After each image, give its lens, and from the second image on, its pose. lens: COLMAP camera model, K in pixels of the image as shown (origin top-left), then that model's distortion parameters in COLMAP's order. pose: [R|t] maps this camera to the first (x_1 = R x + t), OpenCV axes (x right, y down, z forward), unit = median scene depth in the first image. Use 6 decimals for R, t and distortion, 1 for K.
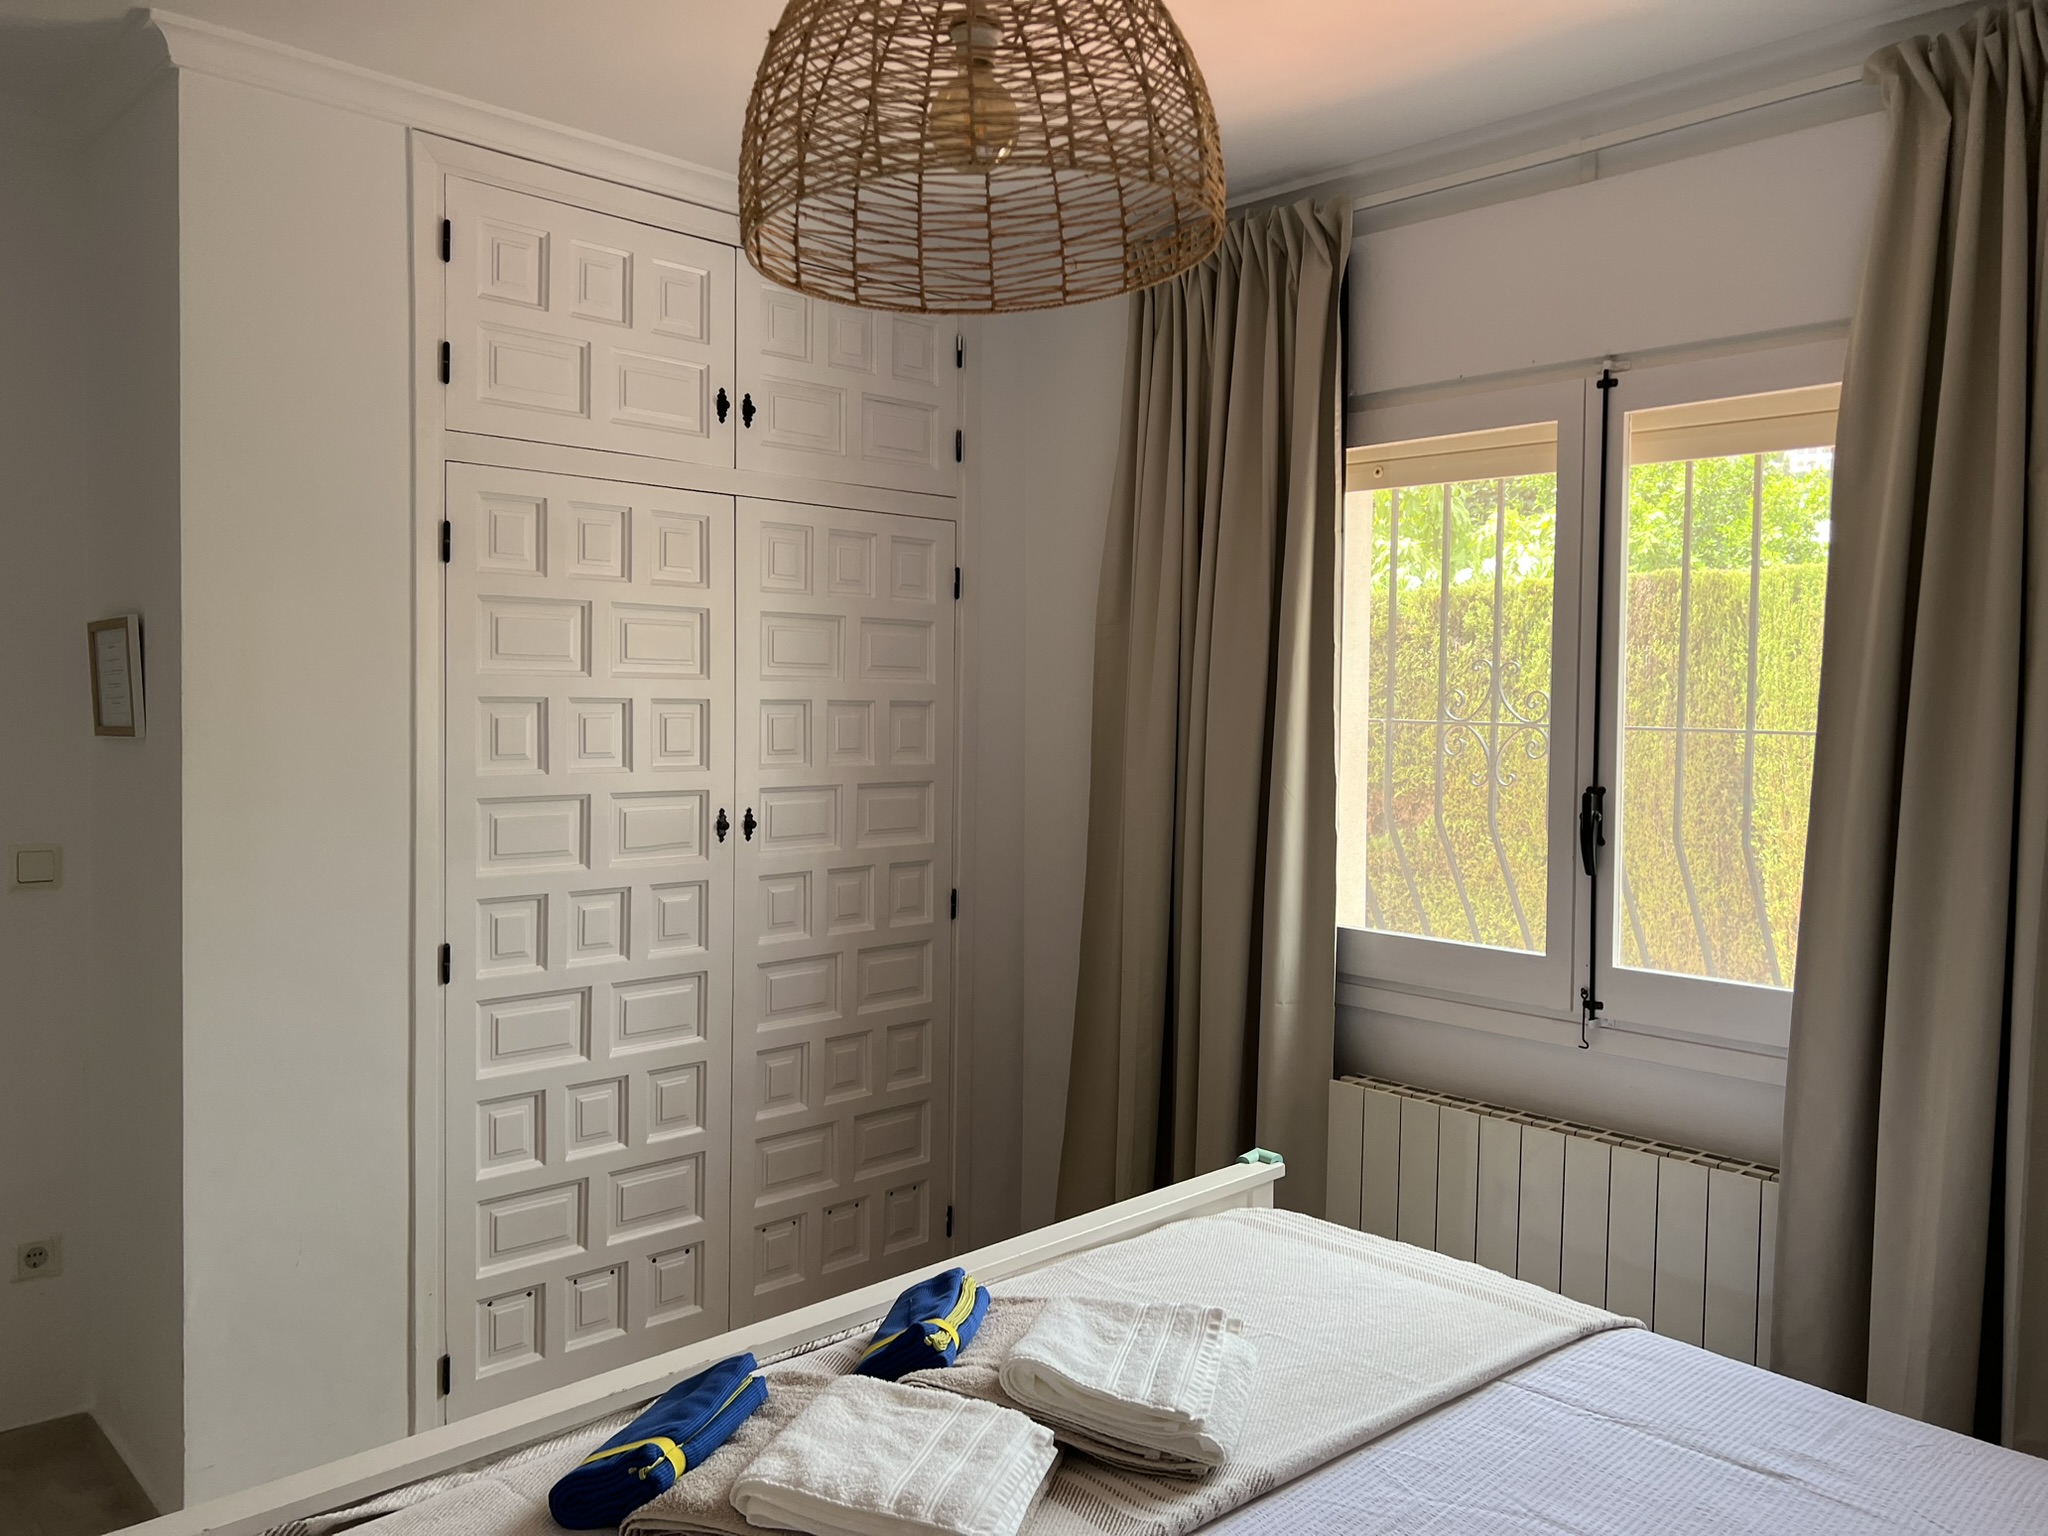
lens RADIAL K [[1535.5, 0, 1034.0], [0, 1535.5, 765.4], [0, 0, 1]] dist [0.041950, -0.044468]
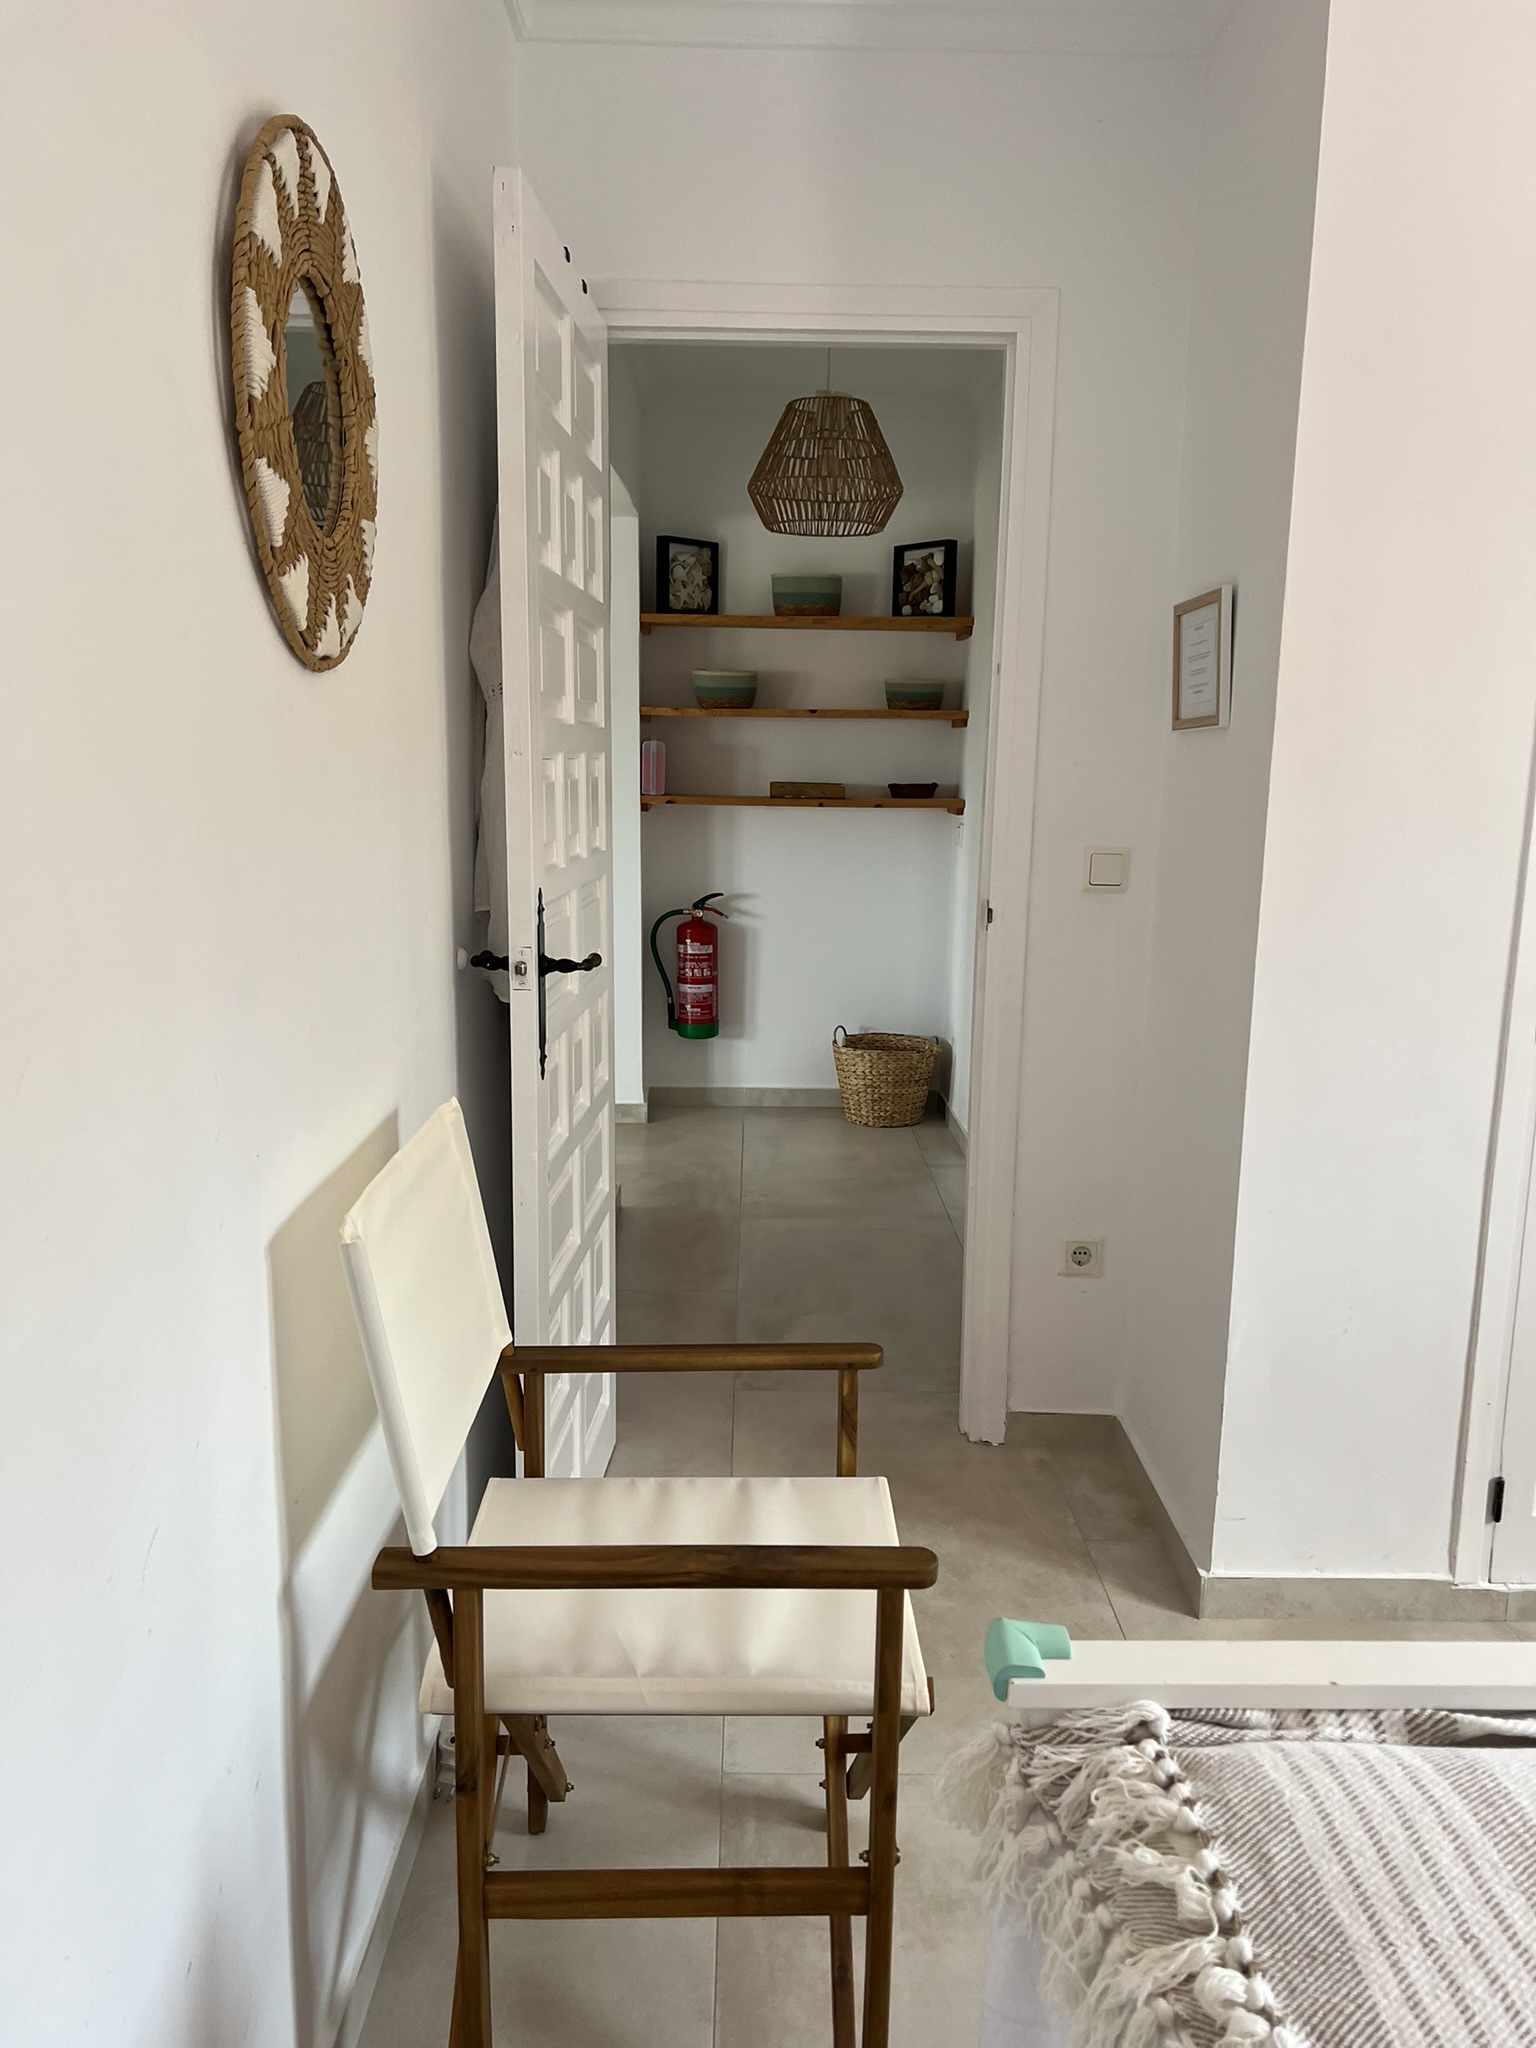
lens RADIAL K [[1535.5, 0, 771.9], [0, 1535.5, 1029.2], [0, 0, 1]] dist [0.041950, -0.044468]
pose [[0.731649, 0.118151, -0.671364, -0.136408], [-0.031848, 0.989714, 0.139469, 0.037117], [0.680937, -0.080661, 0.727886, 0.143729]]
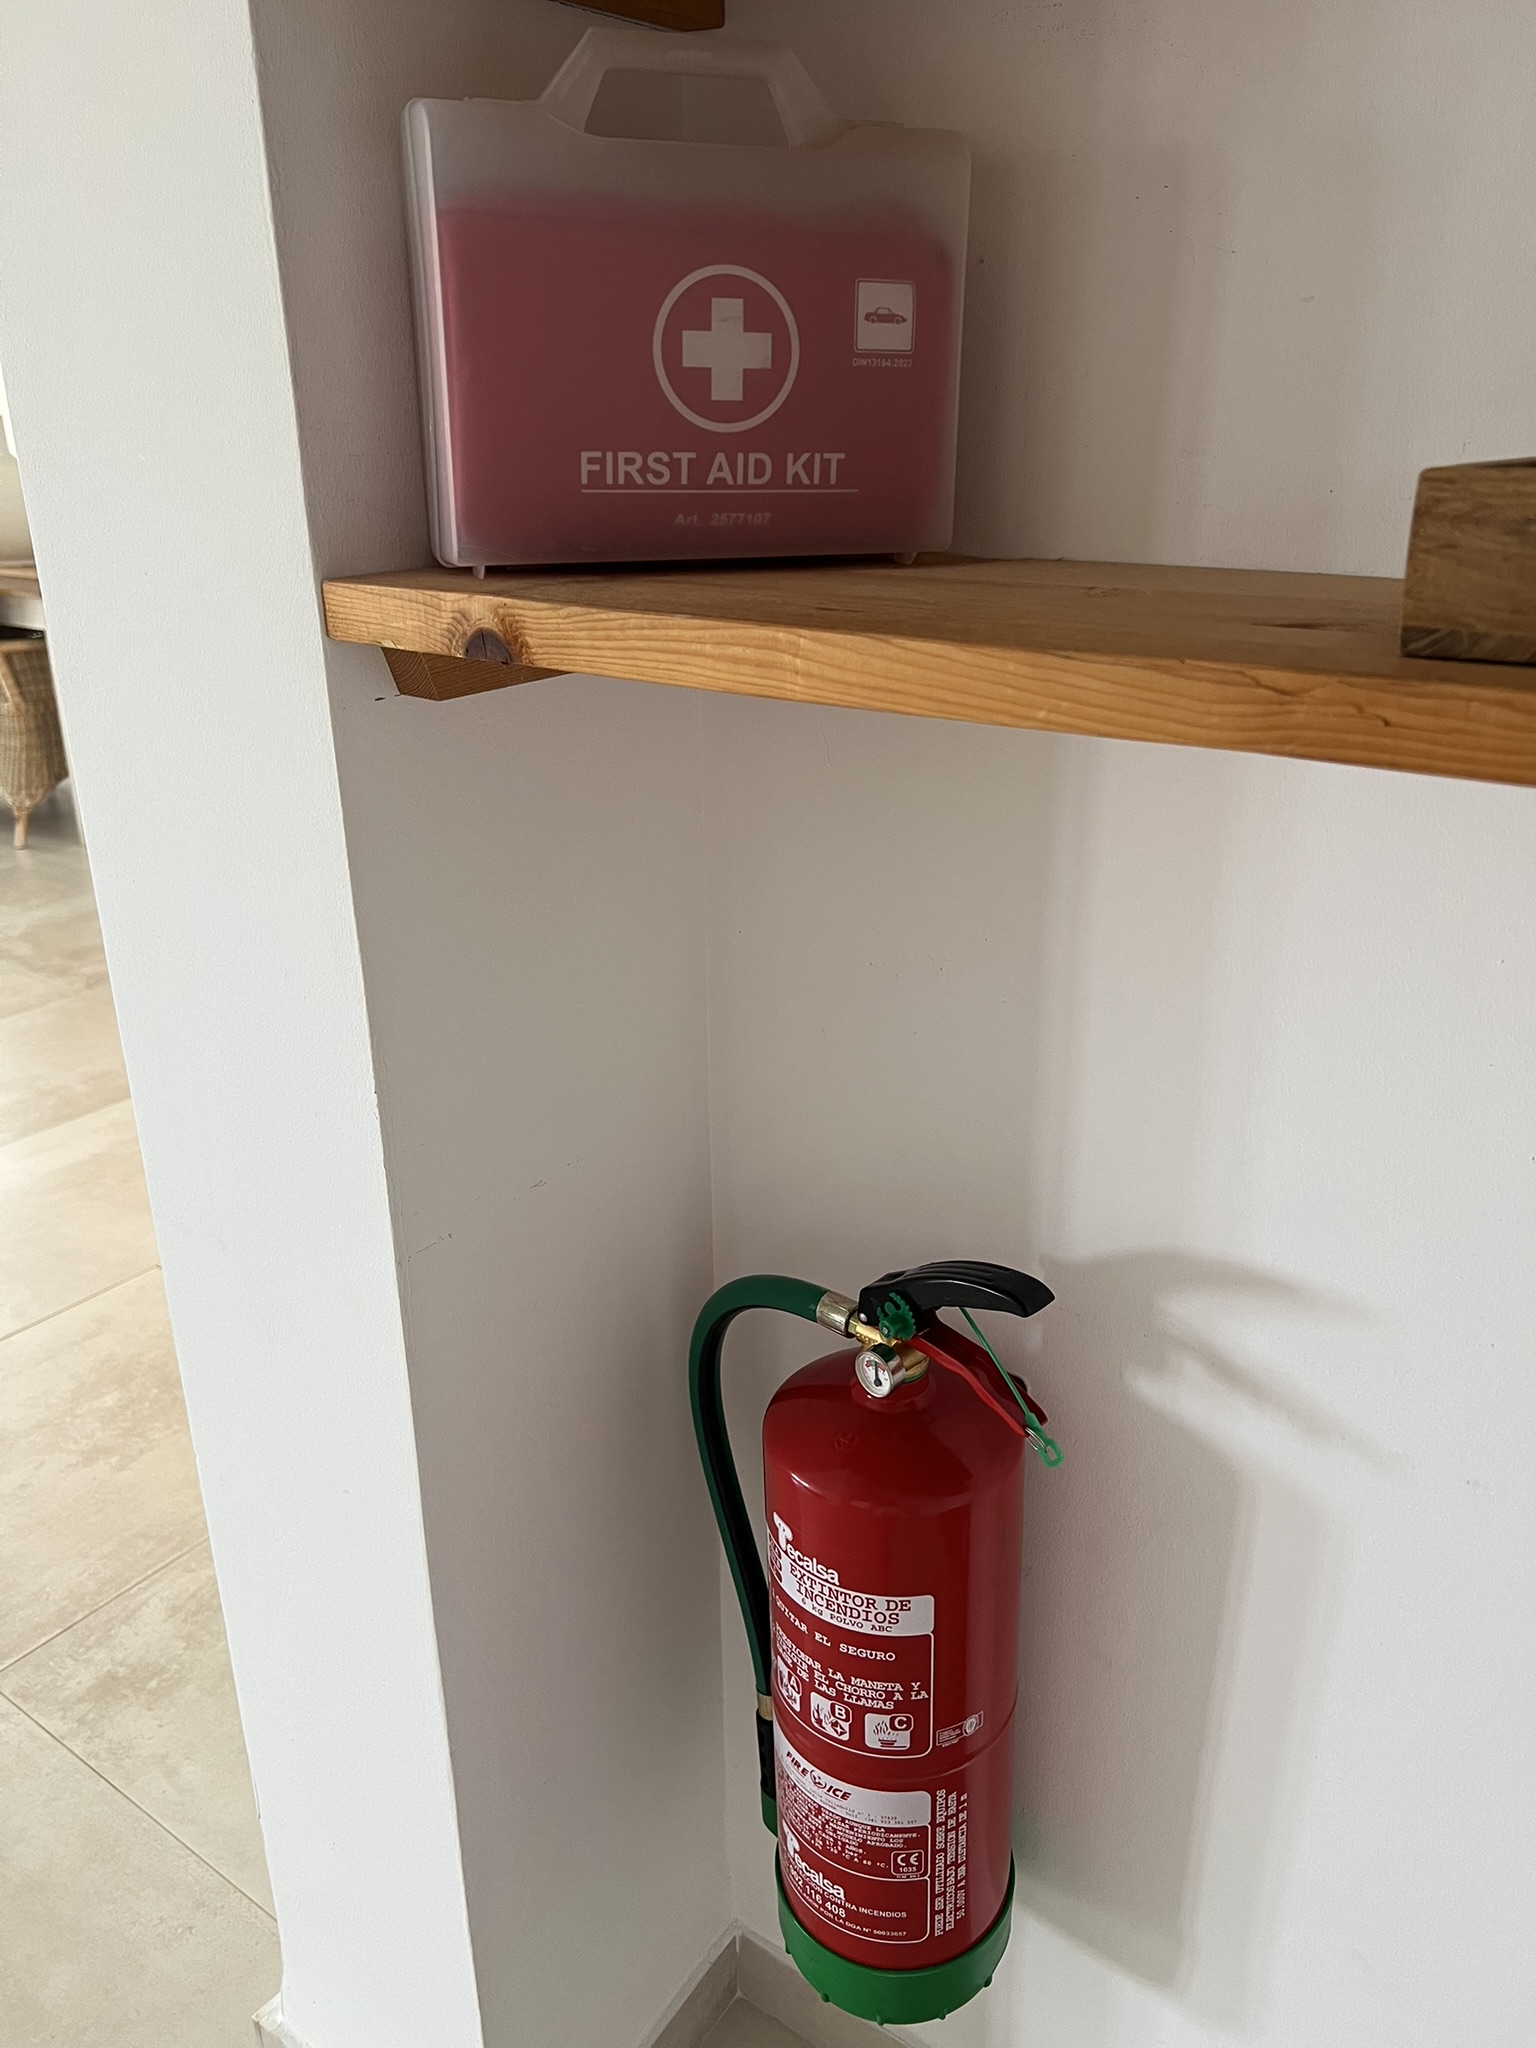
lens RADIAL K [[1535.5, 0, 768.9], [0, 1535.5, 1016.3], [0, 0, 1]] dist [0.041950, -0.044468]
pose [[0.198670, 0.343515, -0.917893, -0.688275], [-0.030001, 0.938255, 0.344642, 0.020347], [0.979607, -0.040932, 0.196708, 0.762990]]
